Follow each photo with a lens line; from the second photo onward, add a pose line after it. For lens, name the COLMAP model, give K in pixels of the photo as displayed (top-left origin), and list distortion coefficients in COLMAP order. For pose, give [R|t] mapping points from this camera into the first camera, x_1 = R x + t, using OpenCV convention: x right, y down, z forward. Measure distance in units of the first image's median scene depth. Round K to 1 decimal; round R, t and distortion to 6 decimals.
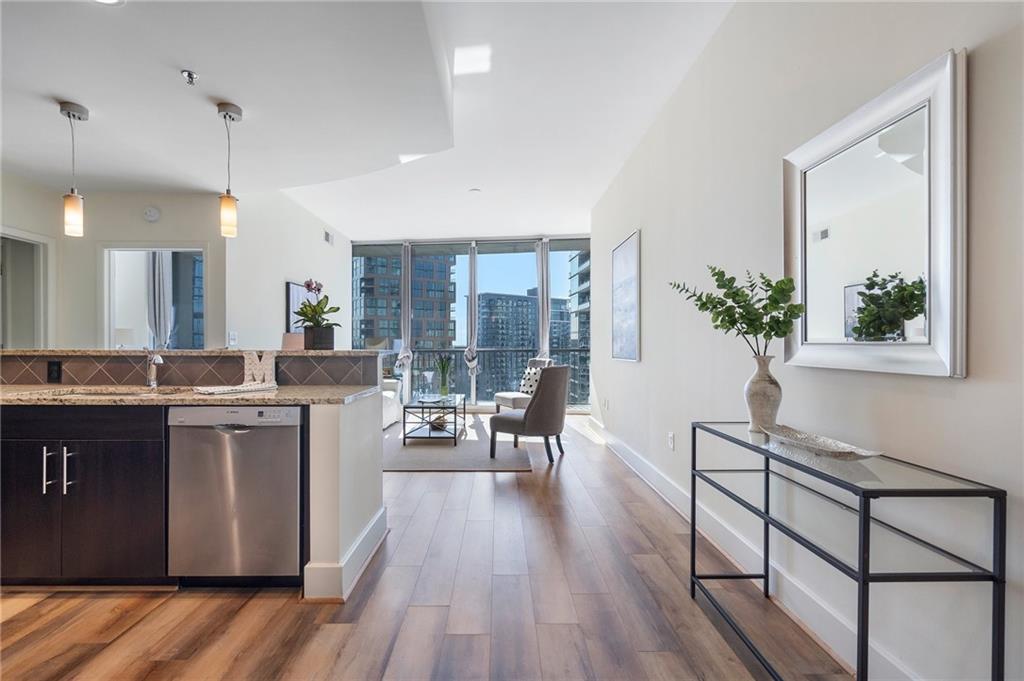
lens RADIAL K [[466.0, 0, 506.6], [0, 466.0, 348.7], [0, 0, 1]] dist [-0.000871, -0.000141]
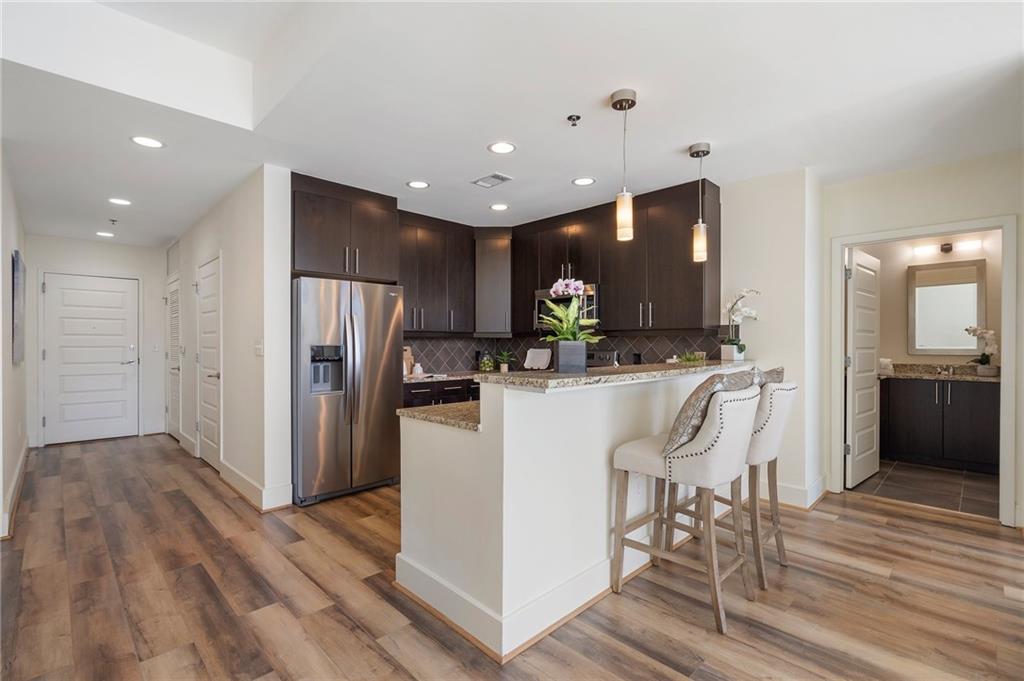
lens RADIAL K [[469.1, 0, 505.1], [0, 469.1, 345.8], [0, 0, 1]] dist [0.000990, 0.000240]
pose [[-0.730241, 0.001928, -0.683187, 0.094644], [-0.006337, 0.999934, 0.009595, -0.024259], [0.683160, 0.011337, -0.730181, 0.787110]]
